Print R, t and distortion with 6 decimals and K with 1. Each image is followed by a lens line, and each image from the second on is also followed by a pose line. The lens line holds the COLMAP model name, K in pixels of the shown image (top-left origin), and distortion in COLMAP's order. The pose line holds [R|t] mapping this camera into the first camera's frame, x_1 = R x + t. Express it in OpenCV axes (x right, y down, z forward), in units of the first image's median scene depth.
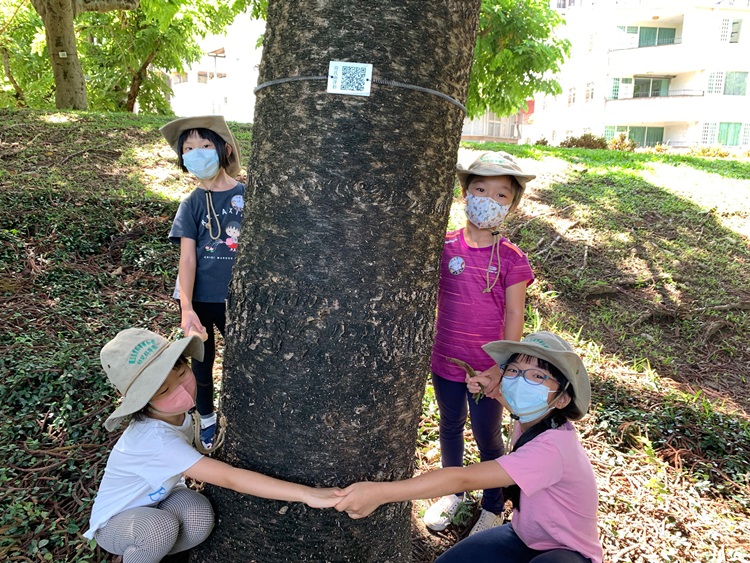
lens RADIAL K [[570.7, 0, 386.8], [0, 570.7, 276.8], [0, 0, 1]] dist [0.006193, -0.005413]
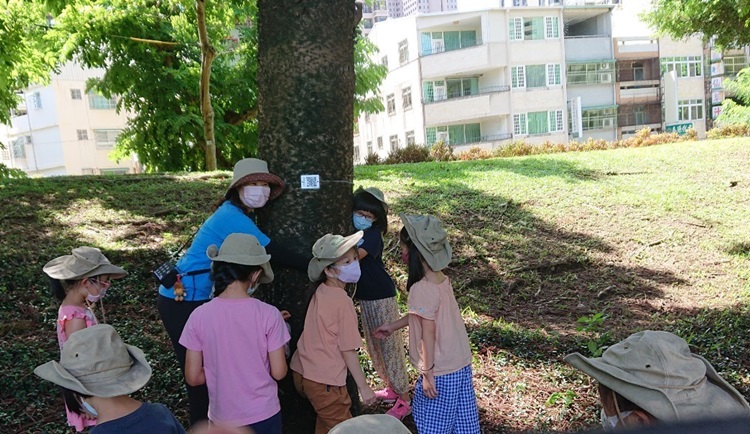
lens RADIAL K [[613.2, 0, 333.1], [0, 613.2, 251.5], [0, 0, 1]] dist [0.121029, -0.000525]
pose [[0.973918, -0.137573, 0.180437, -0.199369], [0.151076, 0.986494, -0.063295, 0.049002], [-0.169292, 0.088904, 0.981548, -0.633103]]
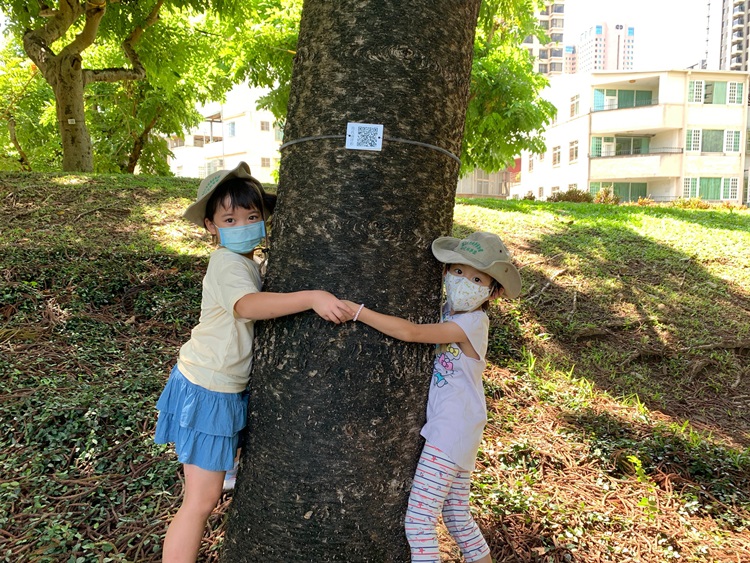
lens RADIAL K [[570.7, 0, 386.8], [0, 570.7, 276.8], [0, 0, 1]] dist [0.006193, -0.005413]
pose [[0.999801, -0.015206, 0.012935, -0.015901], [0.016417, 0.994918, -0.099342, 0.027392], [-0.011359, 0.099534, 0.994969, -0.068148]]
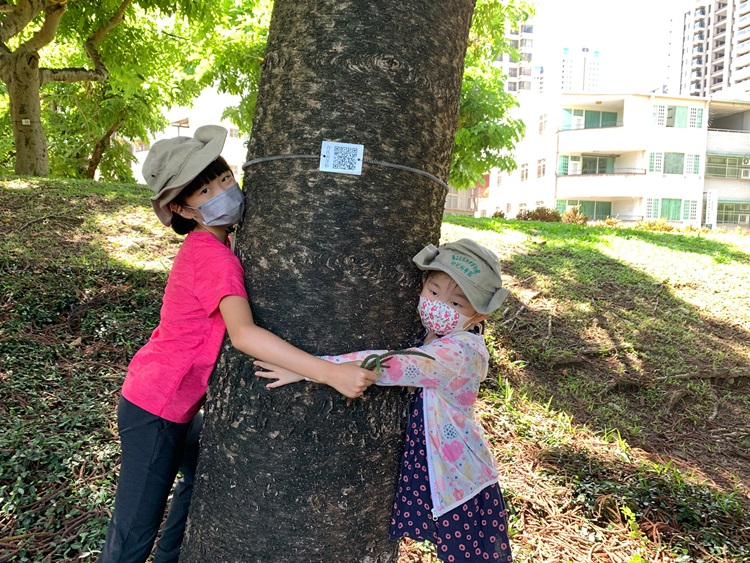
lens RADIAL K [[570.7, 0, 386.8], [0, 570.7, 276.8], [0, 0, 1]] dist [0.006193, -0.005413]
pose [[0.997482, 0.006598, 0.070610, -0.023029], [0.001777, 0.993025, -0.117893, -0.004918], [-0.070895, 0.117722, 0.990513, -0.000943]]
